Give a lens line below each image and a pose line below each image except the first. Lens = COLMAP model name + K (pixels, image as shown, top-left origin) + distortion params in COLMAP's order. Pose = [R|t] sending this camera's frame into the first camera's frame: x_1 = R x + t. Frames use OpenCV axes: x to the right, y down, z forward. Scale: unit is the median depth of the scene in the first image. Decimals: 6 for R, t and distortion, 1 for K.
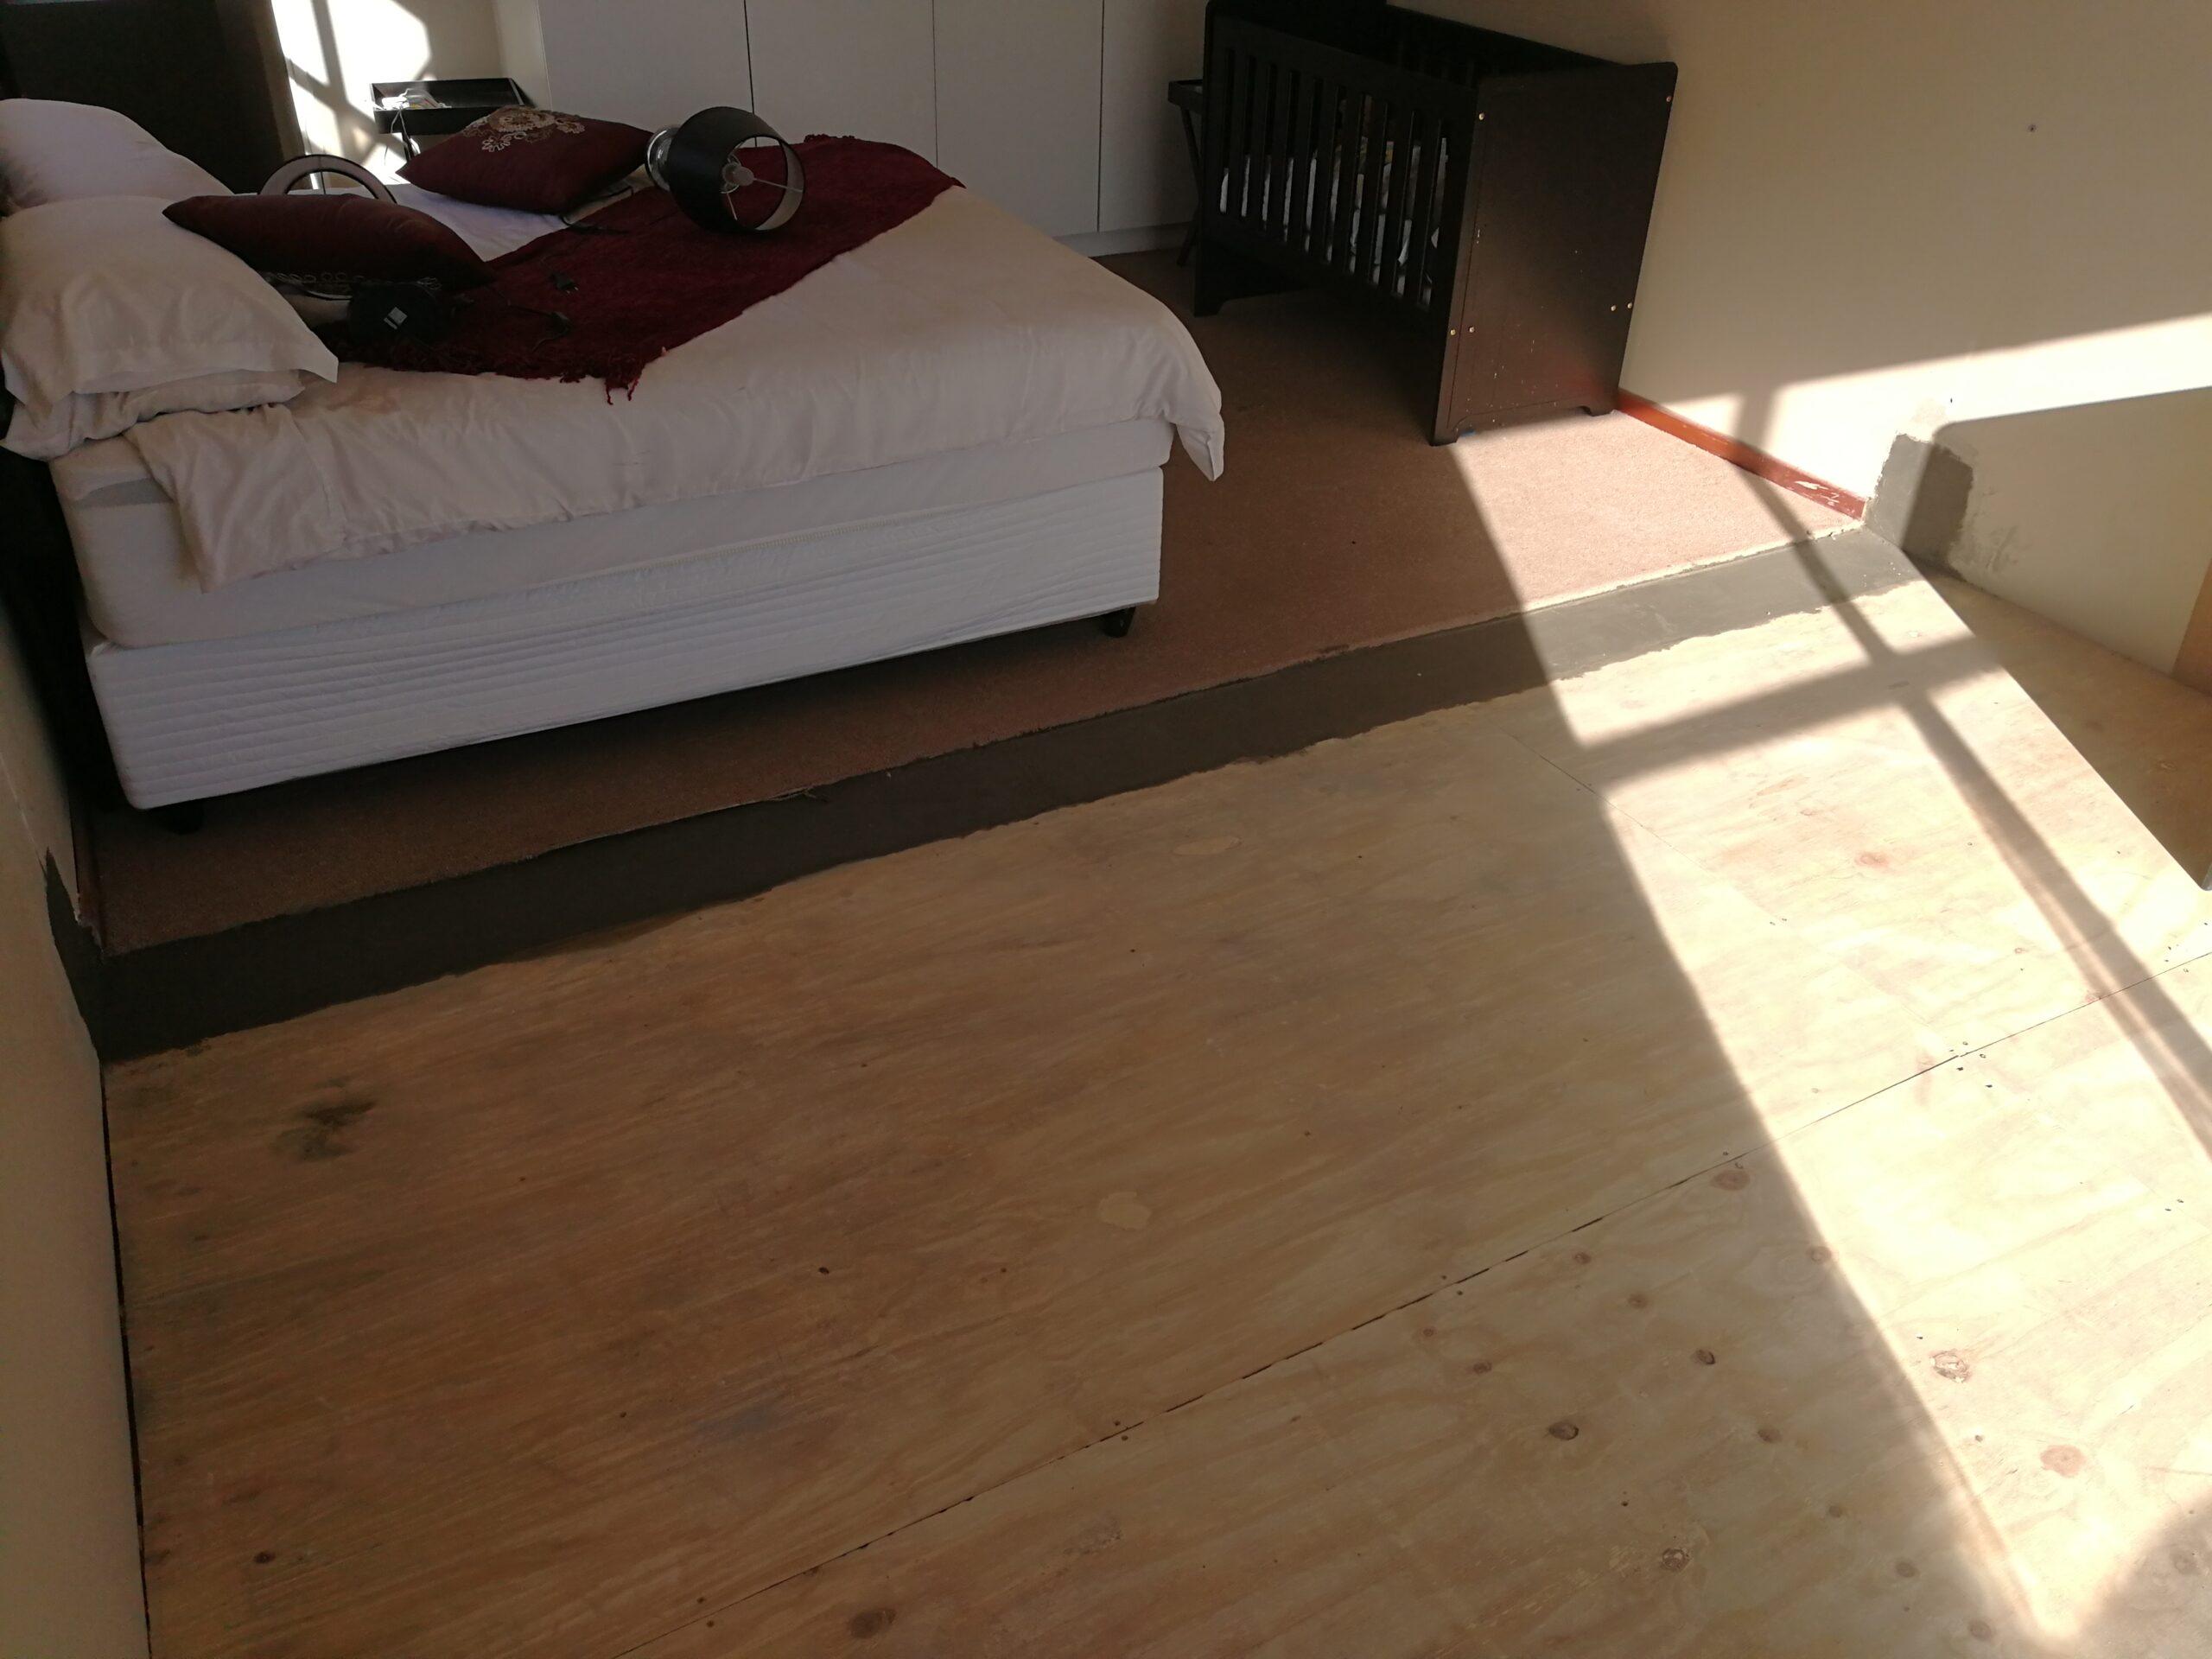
lens RADIAL K [[1777.0, 0, 1106.0], [0, 1777.0, 829.5], [0, 0, 1]] dist [0.011085, 0.005321]
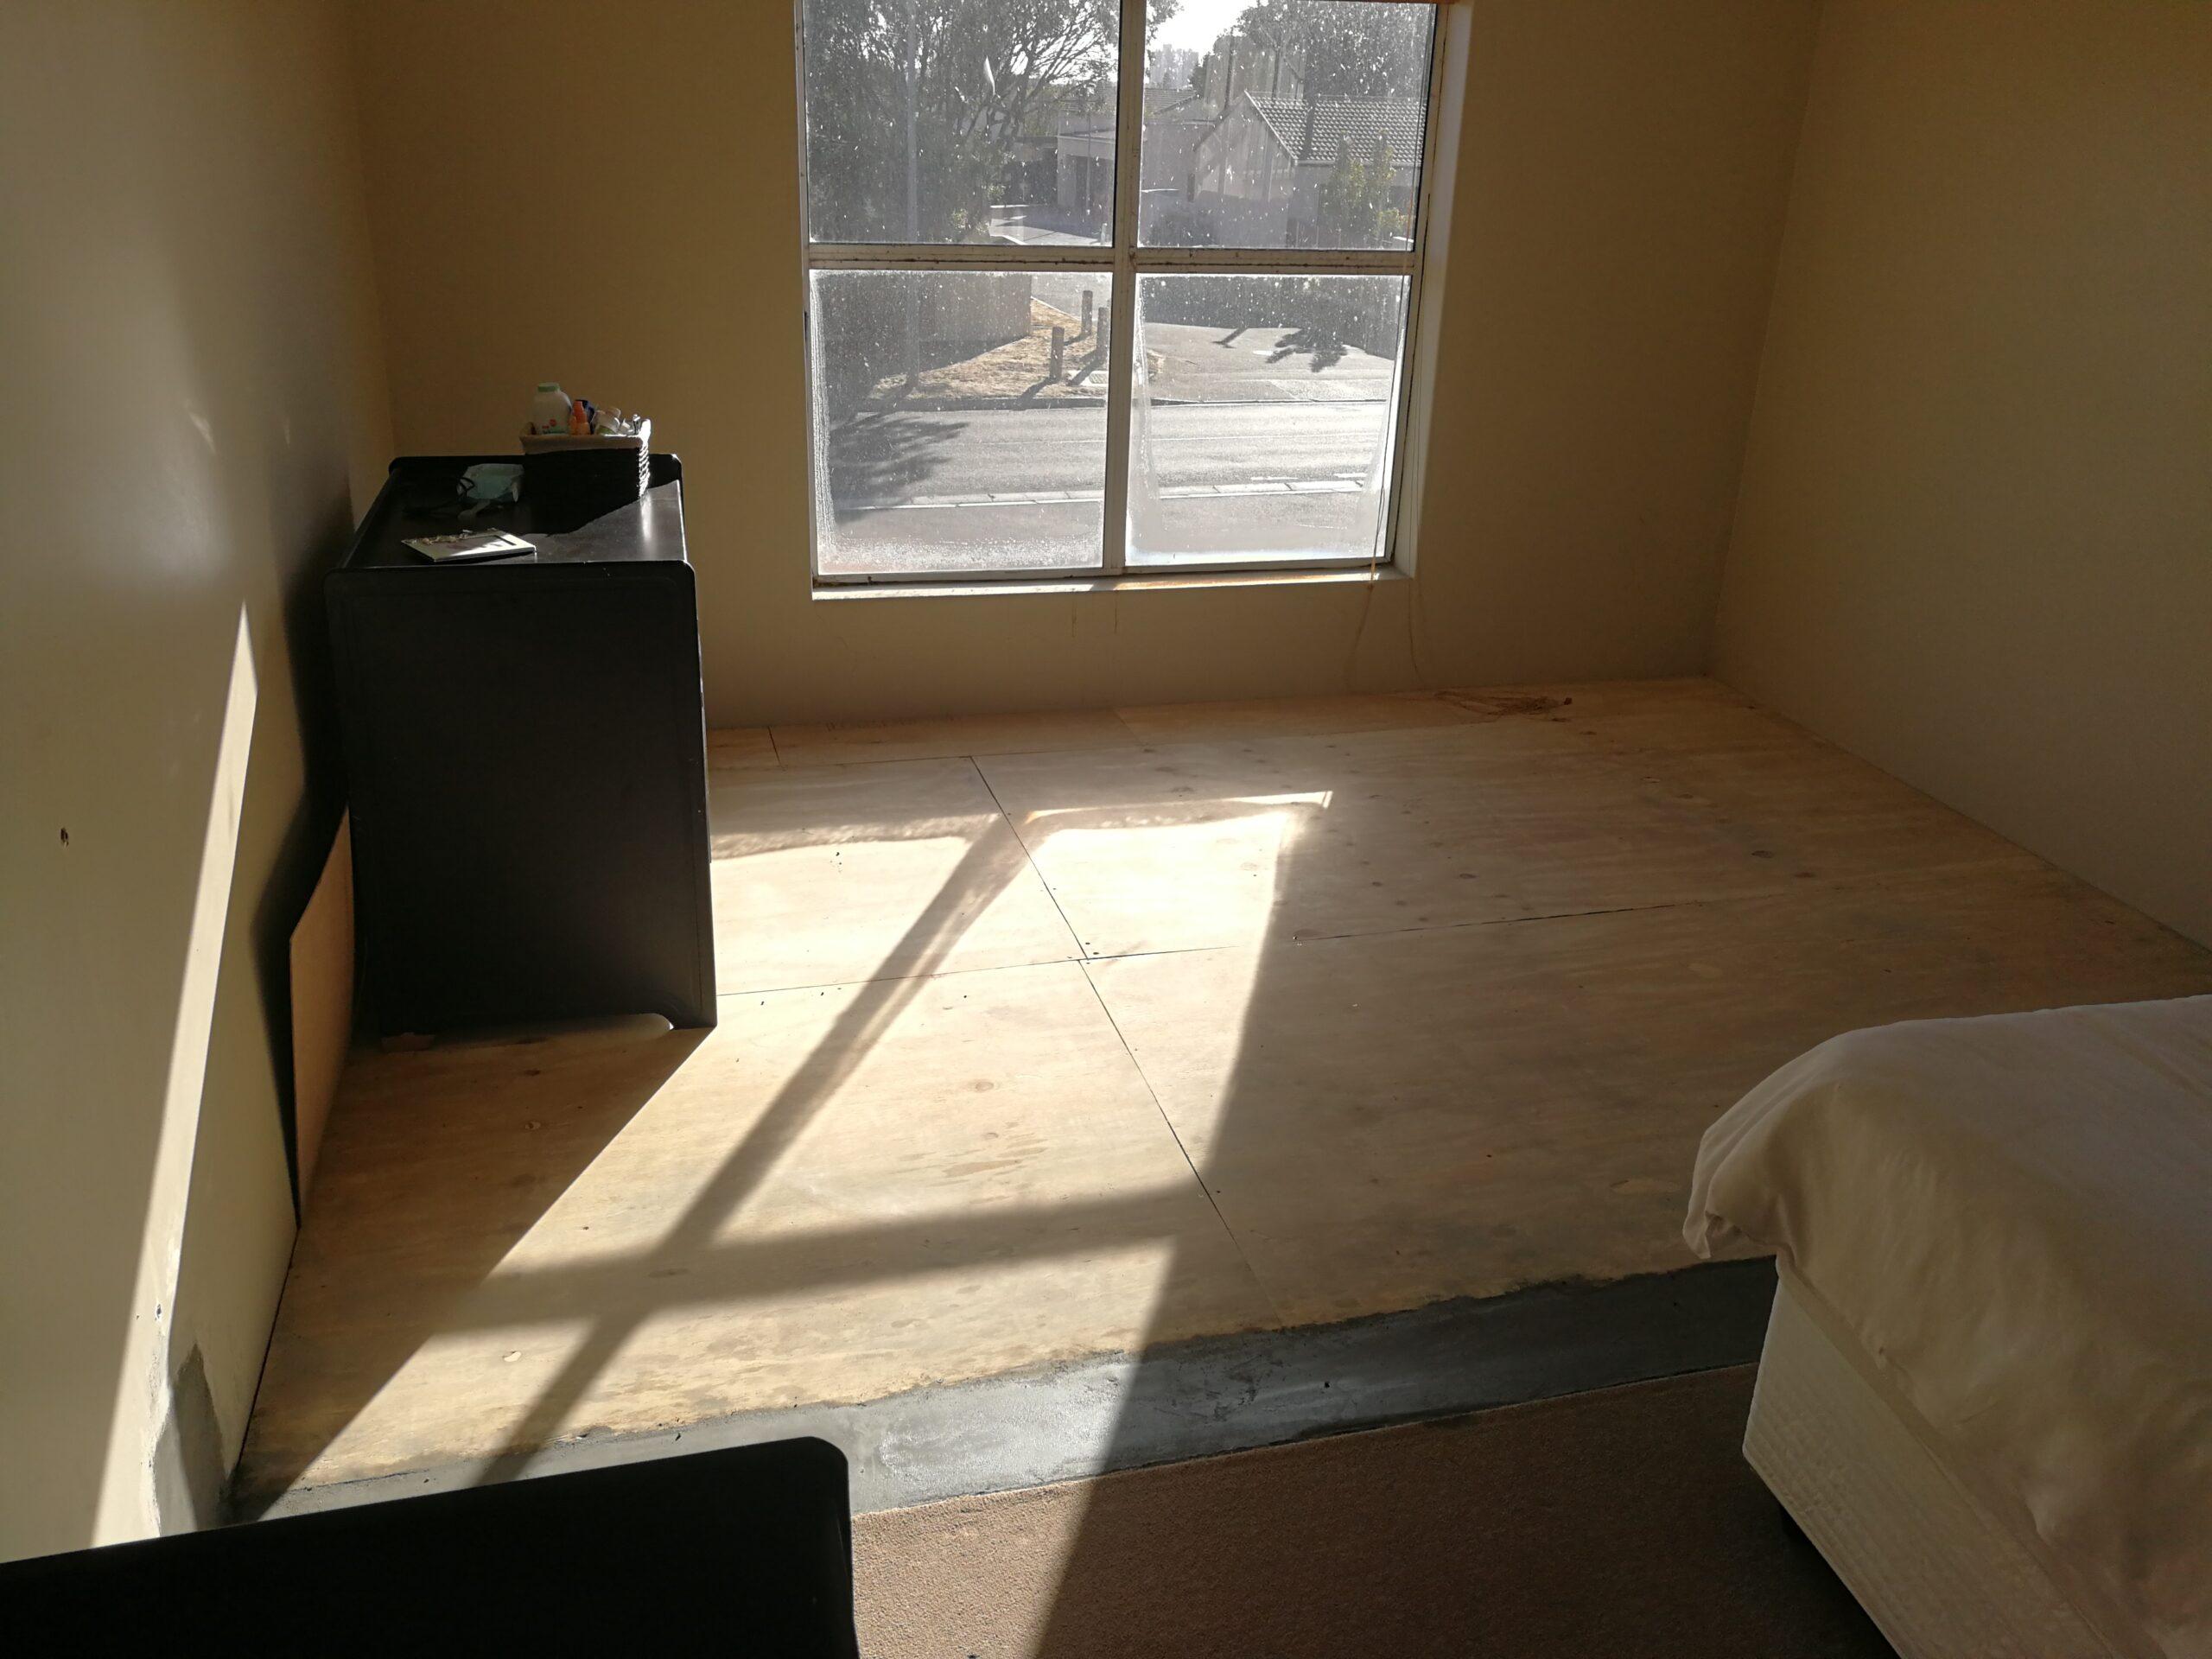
lens RADIAL K [[1811.6, 0, 1106.0], [0, 1811.6, 829.5], [0, 0, 1]] dist [-0.065383, 0.001460]
pose [[-0.971497, -0.140756, 0.190739, 0.187580], [0.078169, 0.569403, 0.818333, -0.938975], [-0.223793, 0.809918, -0.542171, 1.470192]]
